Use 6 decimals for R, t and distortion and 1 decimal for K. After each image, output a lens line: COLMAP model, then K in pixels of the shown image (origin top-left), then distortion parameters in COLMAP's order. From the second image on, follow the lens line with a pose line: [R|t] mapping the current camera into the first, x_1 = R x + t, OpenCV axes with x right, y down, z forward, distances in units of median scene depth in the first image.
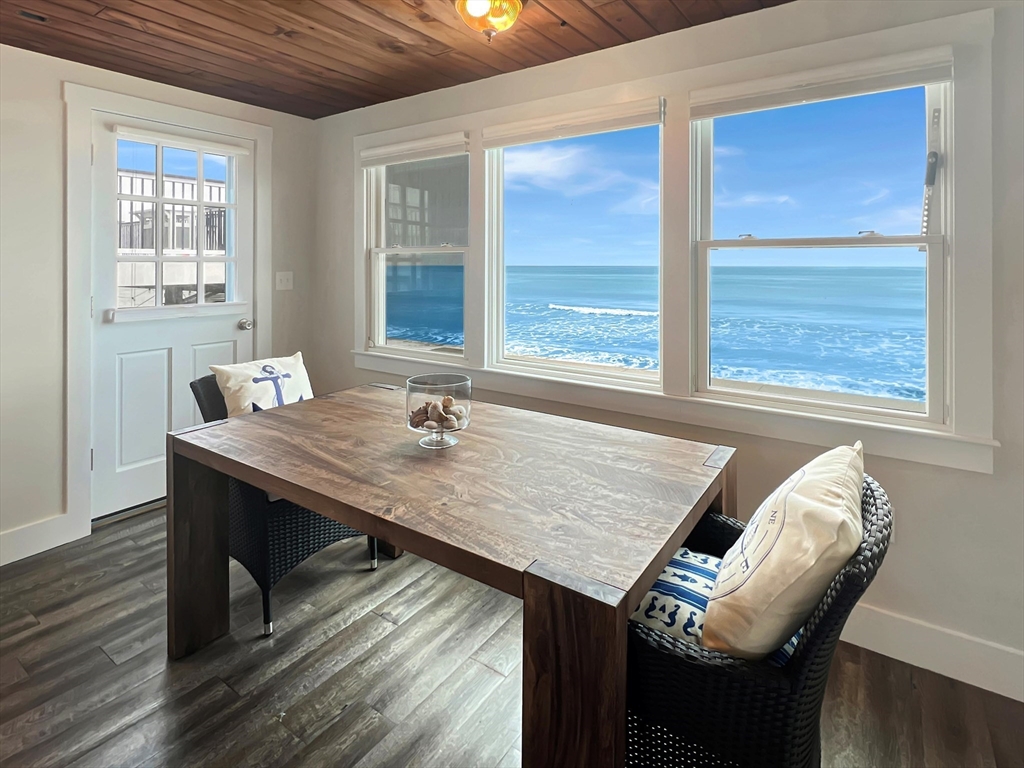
lens RADIAL K [[519.2, 0, 512.0], [0, 519.2, 384.0], [0, 0, 1]] dist [-0.000579, 0.000390]
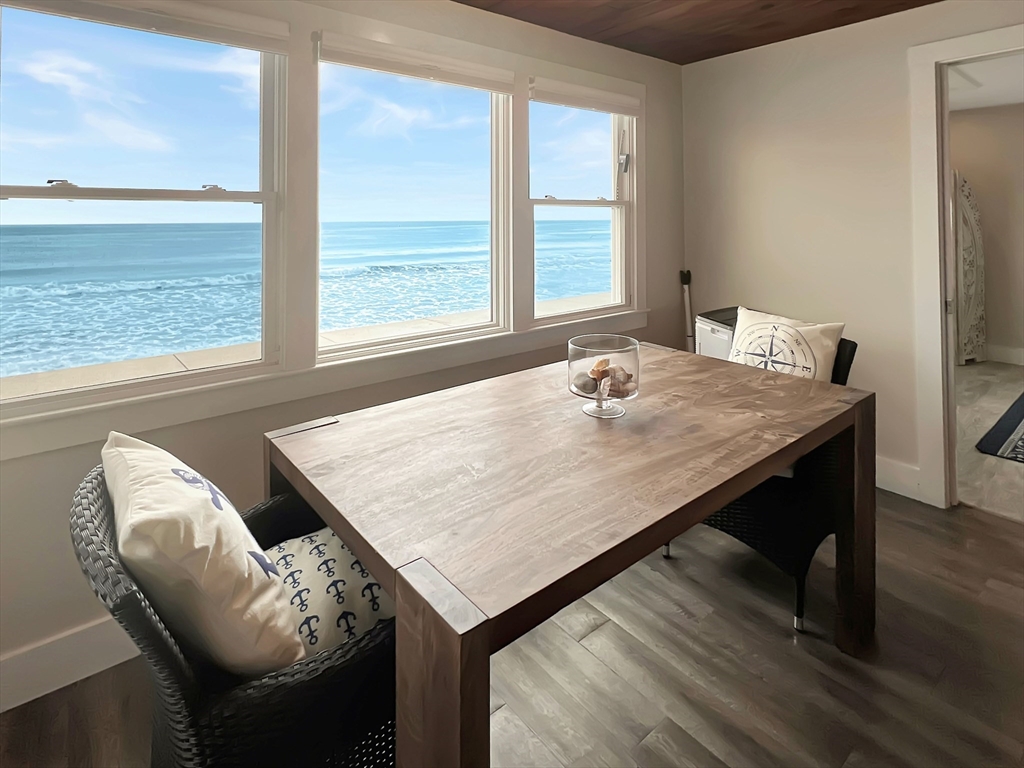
lens RADIAL K [[519.2, 0, 512.0], [0, 519.2, 384.0], [0, 0, 1]] dist [-0.000579, 0.000390]
pose [[0.275995, -0.275462, 0.920841, -0.809377], [0.195049, 0.954170, 0.226972, -0.147862], [-0.941160, 0.116966, 0.317074, 0.728520]]
